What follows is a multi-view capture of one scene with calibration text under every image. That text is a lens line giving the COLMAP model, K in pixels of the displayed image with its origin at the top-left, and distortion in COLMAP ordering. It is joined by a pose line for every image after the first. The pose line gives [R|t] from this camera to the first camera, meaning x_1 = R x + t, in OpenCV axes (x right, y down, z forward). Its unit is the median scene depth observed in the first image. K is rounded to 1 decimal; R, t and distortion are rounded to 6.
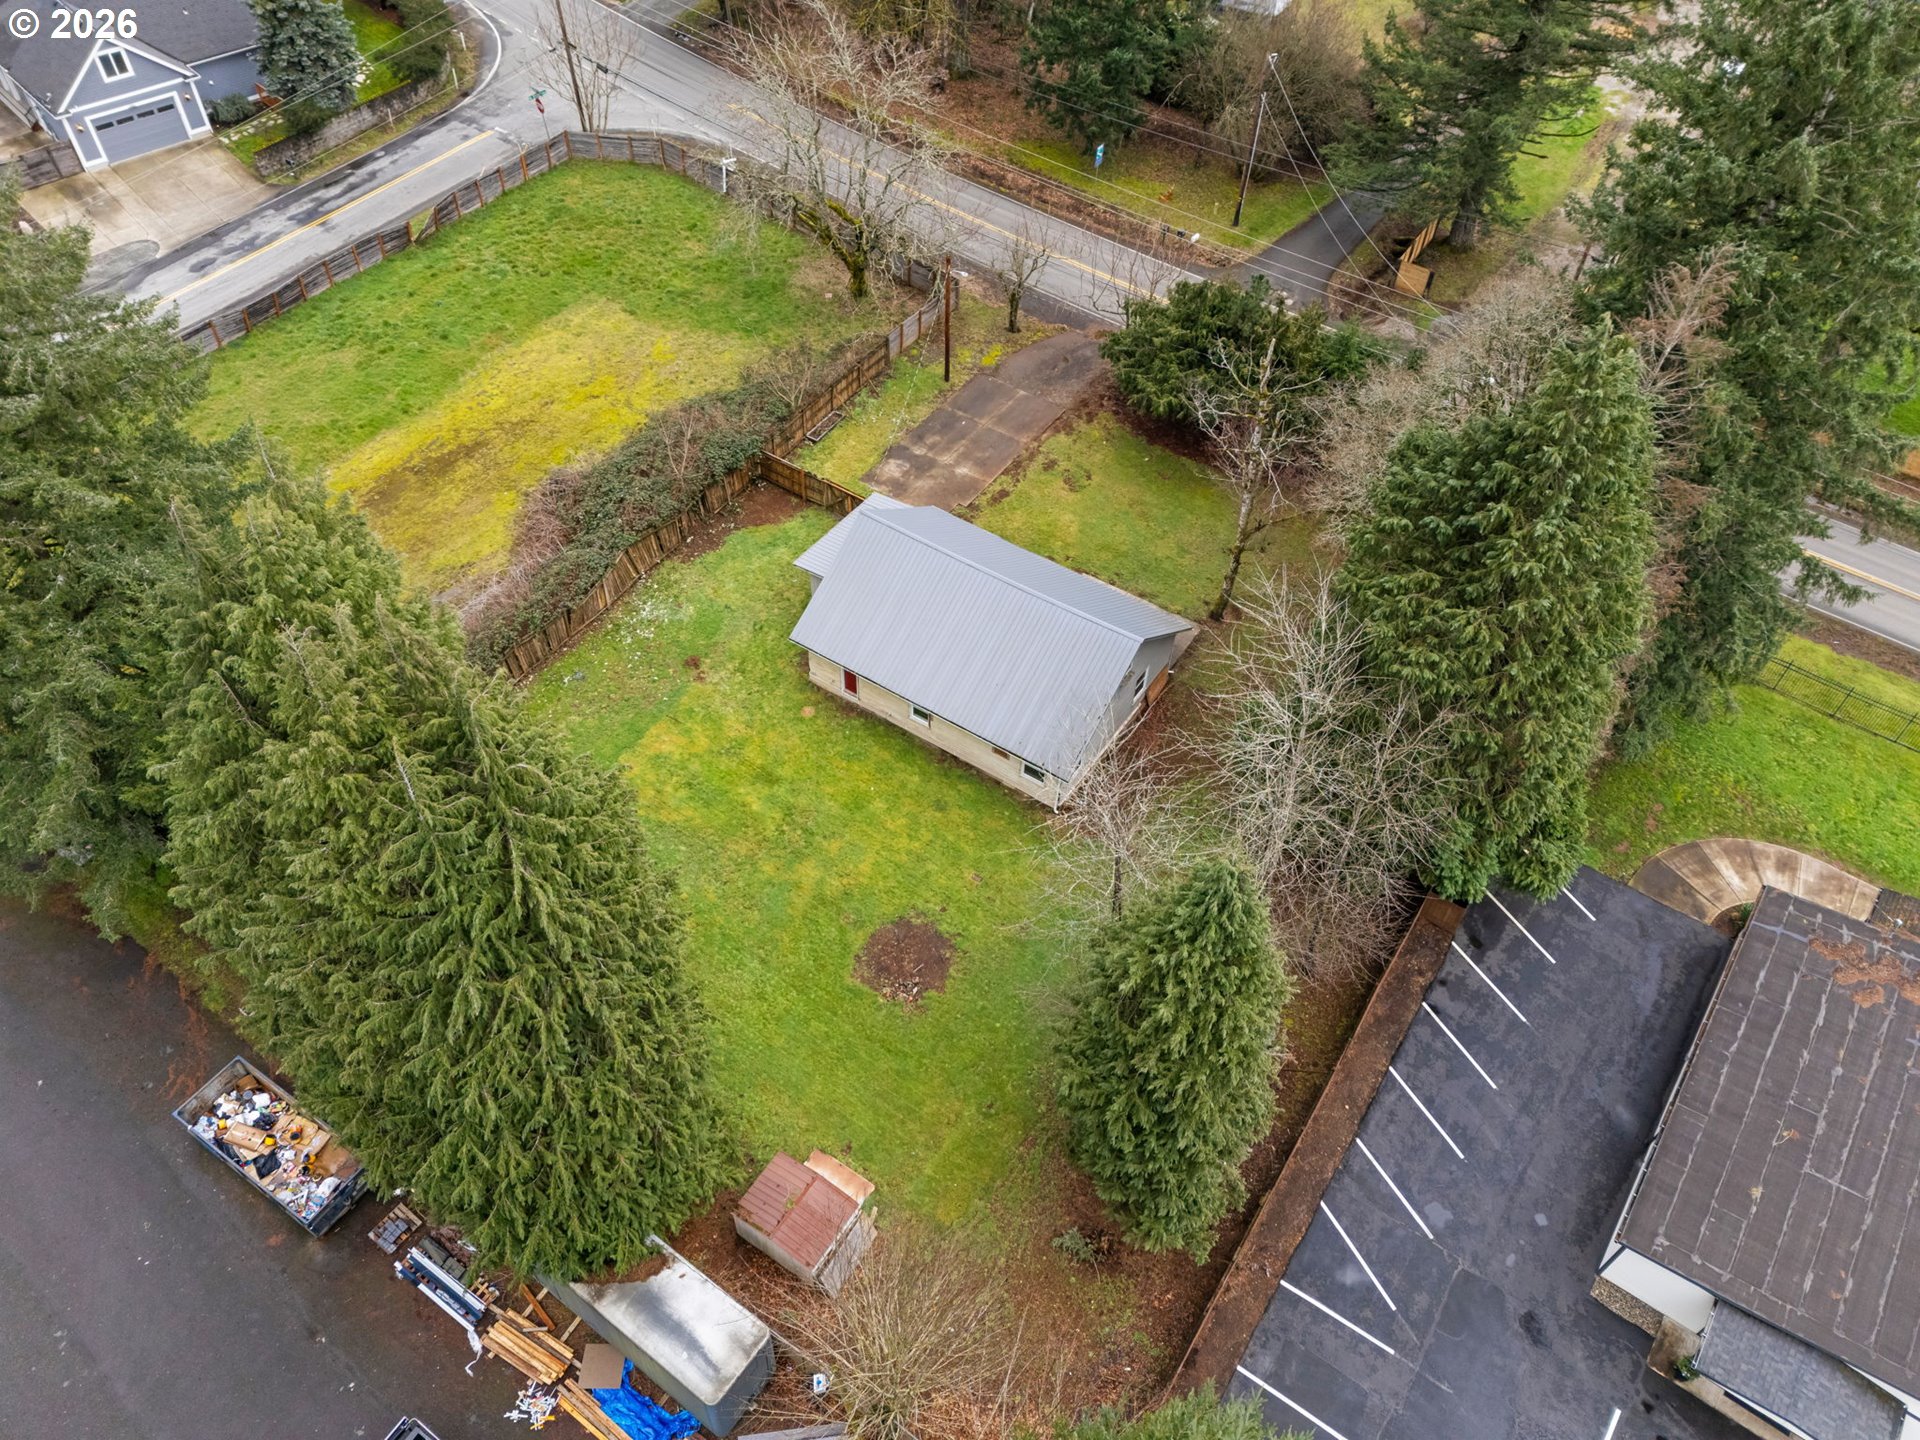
lens RADIAL K [[1409.0, 0, 956.9], [0, 1409.0, 710.8], [0, 0, 1]] dist [0.105395, -0.135560]
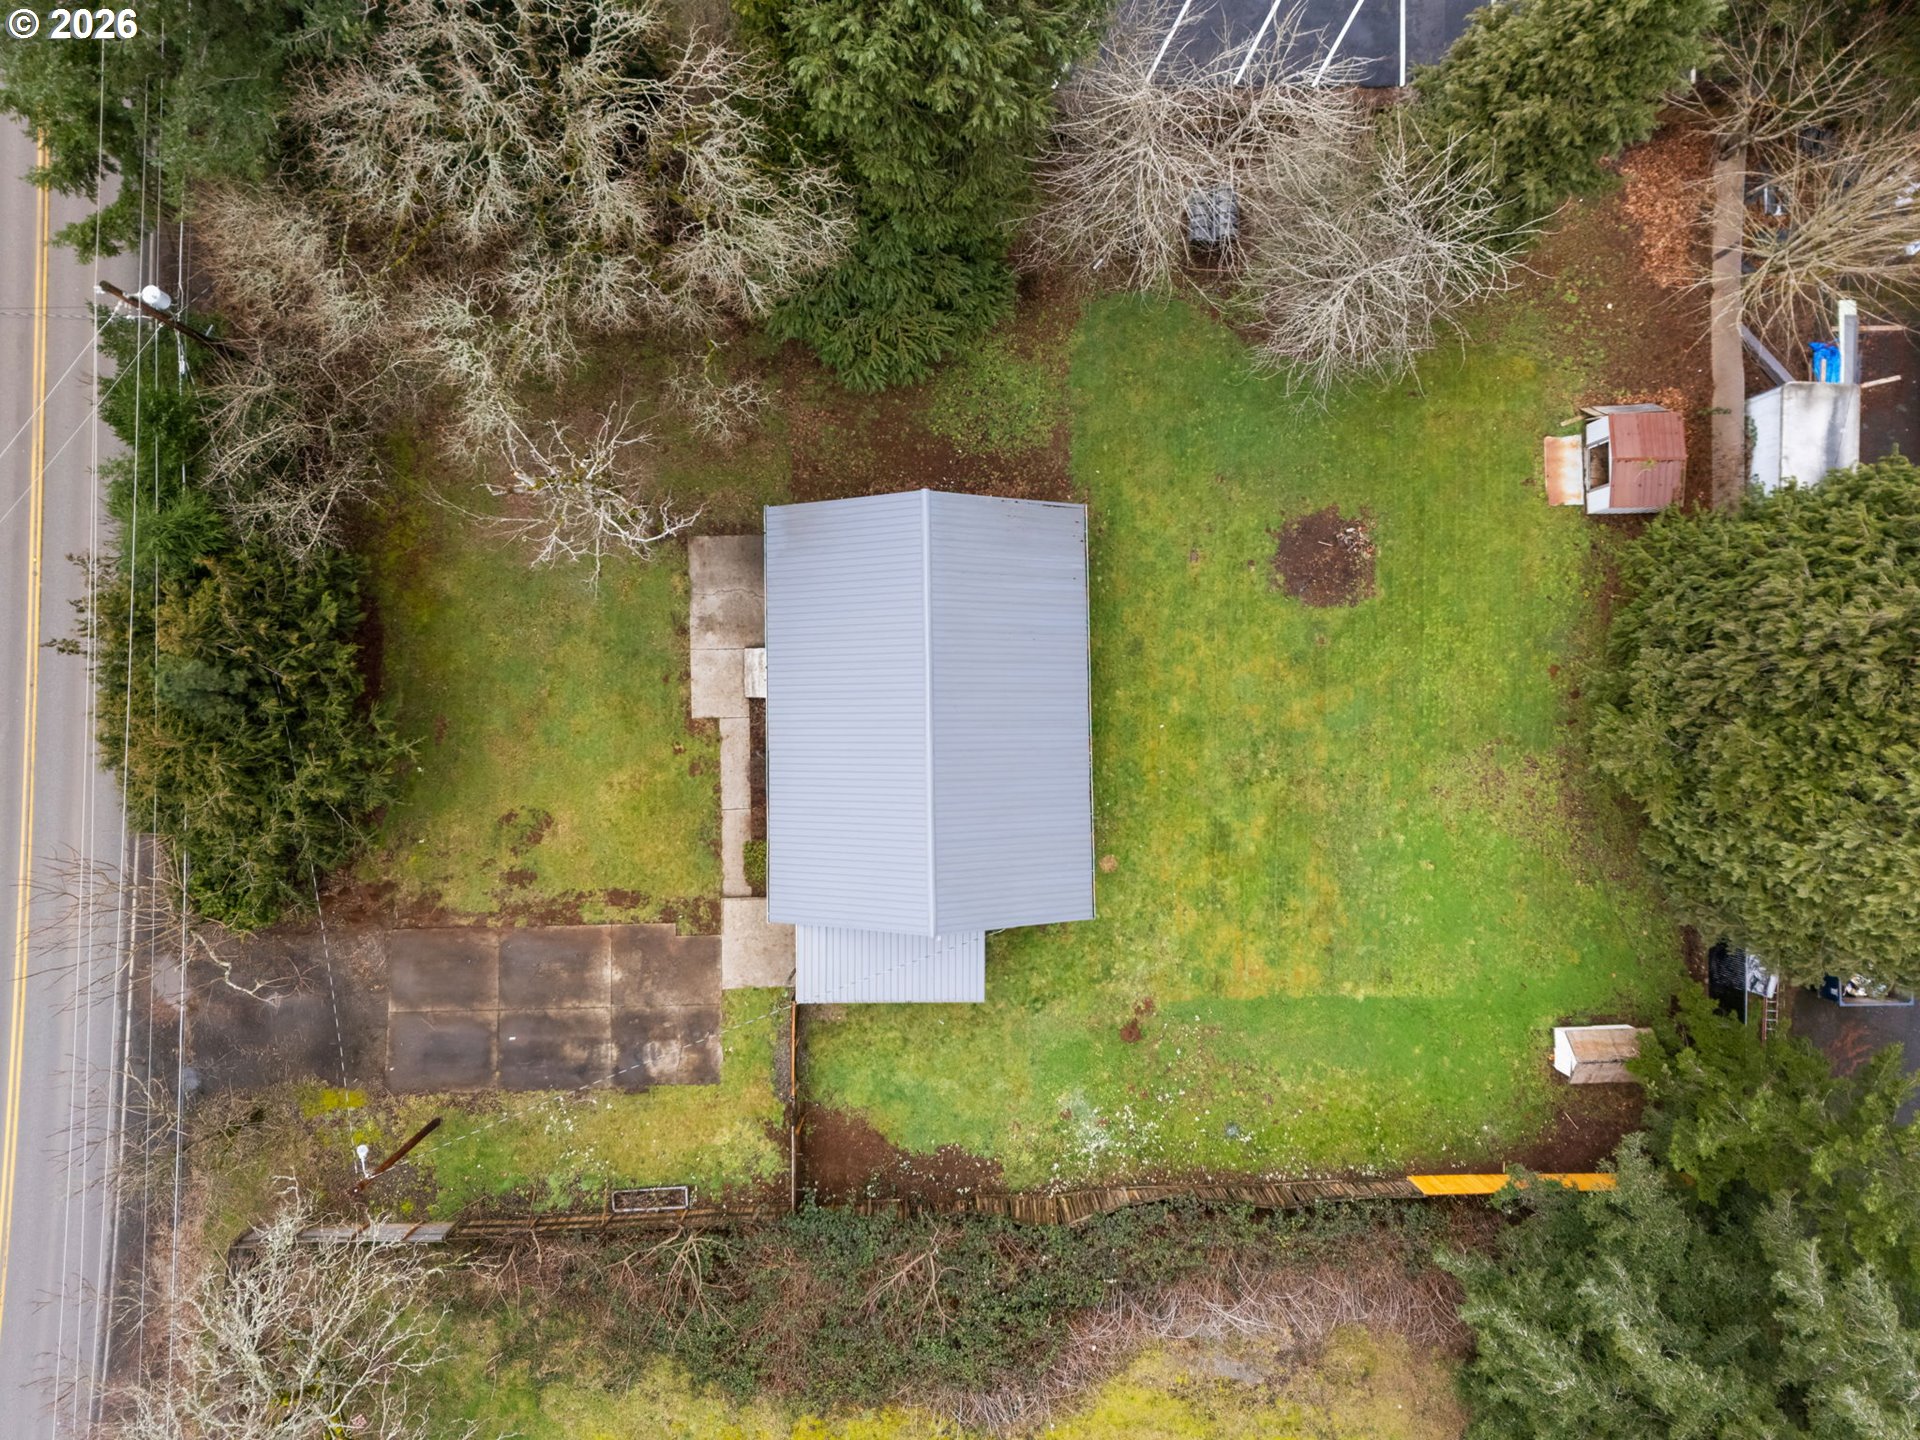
lens RADIAL K [[1409.0, 0, 956.9], [0, 1409.0, 710.8], [0, 0, 1]] dist [0.105395, -0.135560]
pose [[-0.563647, -0.825594, -0.026395, 0.032575], [0.592384, -0.426288, 0.683637, -0.485079], [-0.575658, 0.369694, 0.729345, 0.360194]]
